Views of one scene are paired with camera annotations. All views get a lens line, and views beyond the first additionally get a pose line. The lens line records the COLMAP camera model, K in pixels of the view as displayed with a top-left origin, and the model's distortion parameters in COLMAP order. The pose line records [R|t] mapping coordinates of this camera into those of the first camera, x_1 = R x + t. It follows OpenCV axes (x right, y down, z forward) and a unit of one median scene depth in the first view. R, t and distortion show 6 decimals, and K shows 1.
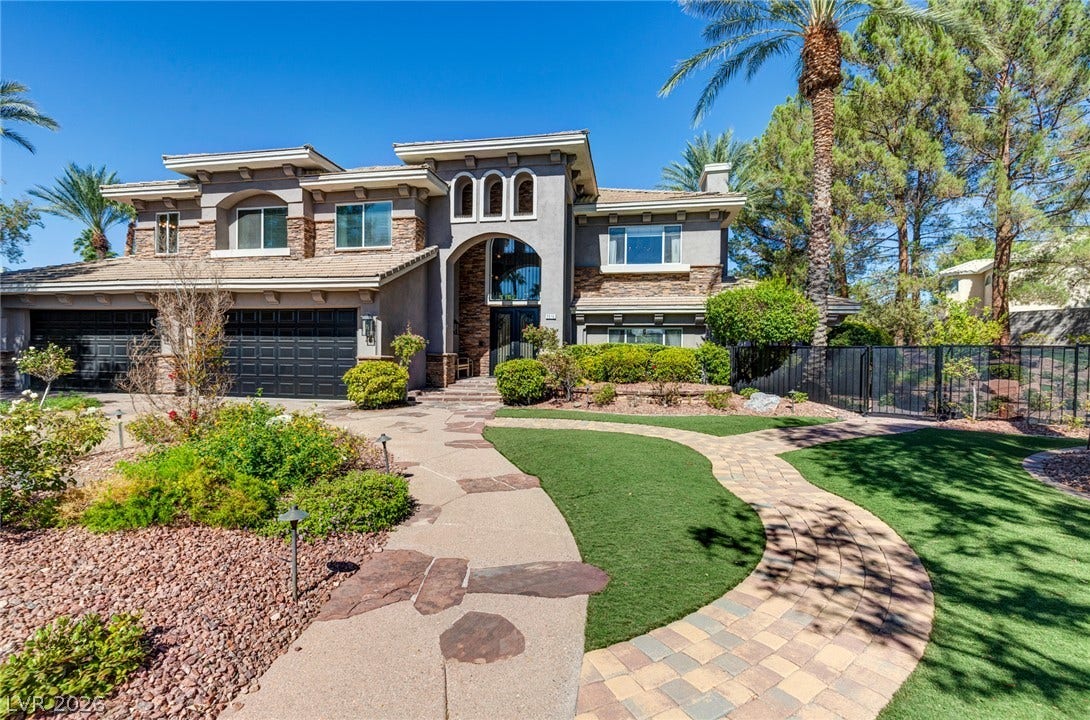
lens RADIAL K [[500.9, 0, 542.0], [0, 500.9, 355.9], [0, 0, 1]] dist [0.003270, -0.000196]
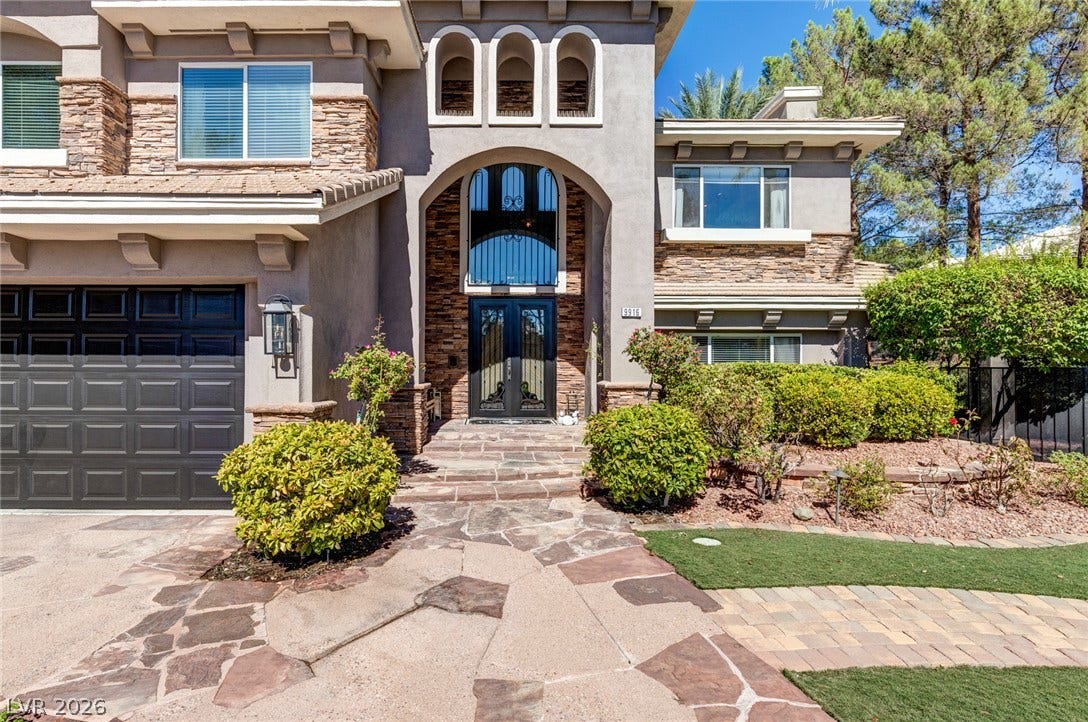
lens RADIAL K [[557.8, 0, 516.8], [0, 557.8, 355.6], [0, 0, 1]] dist [-0.005332, -0.002310]
pose [[0.981893, -0.005744, 0.189348, -0.206004], [0.008322, 0.999883, -0.012821, -0.026327], [-0.189252, 0.014165, 0.981826, 0.445837]]
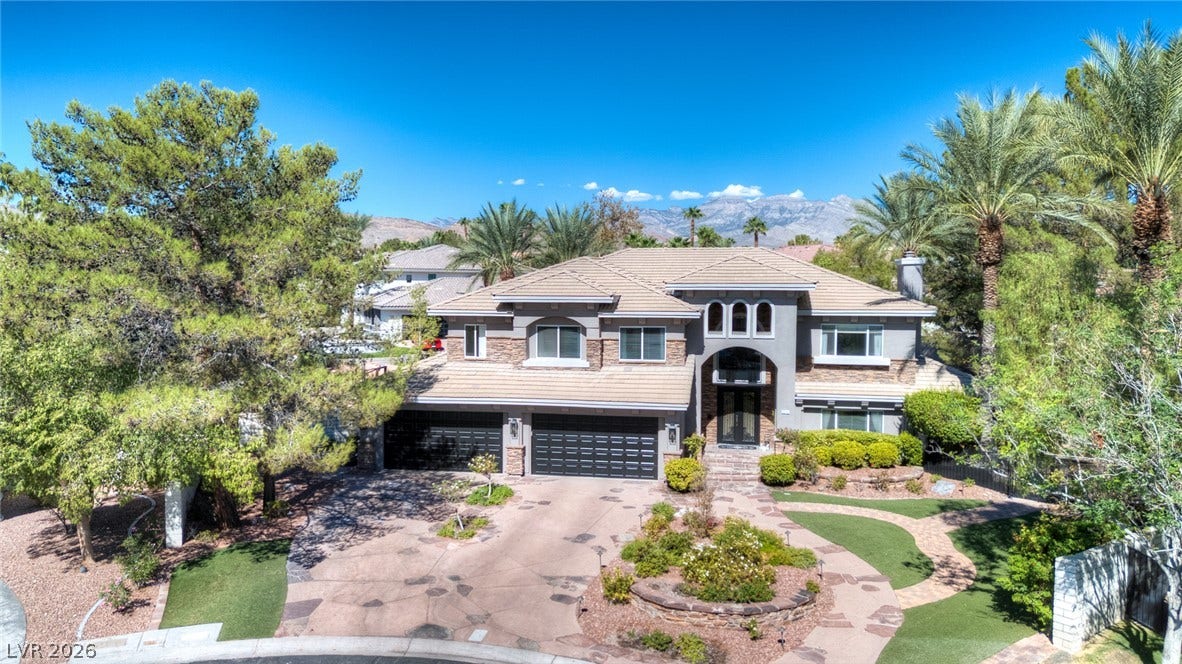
lens RADIAL K [[856.8, 0, 587.6], [0, 856.8, 331.9], [0, 0, 1]] dist [0.079810, -0.080693]
pose [[0.999948, -0.006566, -0.007858, -0.478262], [0.006967, 0.998612, 0.052202, -0.404728], [0.007504, -0.052254, 0.998606, -1.248180]]
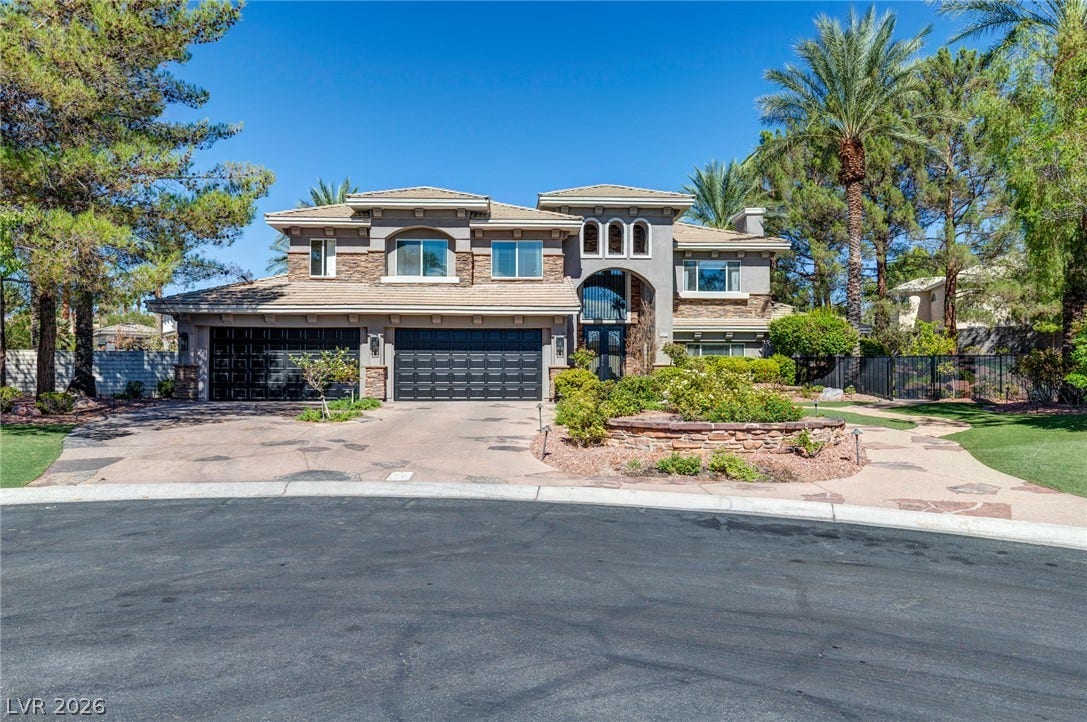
lens RADIAL K [[700.2, 0, 548.9], [0, 700.2, 356.5], [0, 0, 1]] dist [-0.005539, -0.002956]
pose [[0.971530, -0.004258, 0.236877, -0.675541], [0.011244, 0.999541, -0.028147, 0.023125], [-0.236648, 0.030009, 0.971132, -0.646323]]
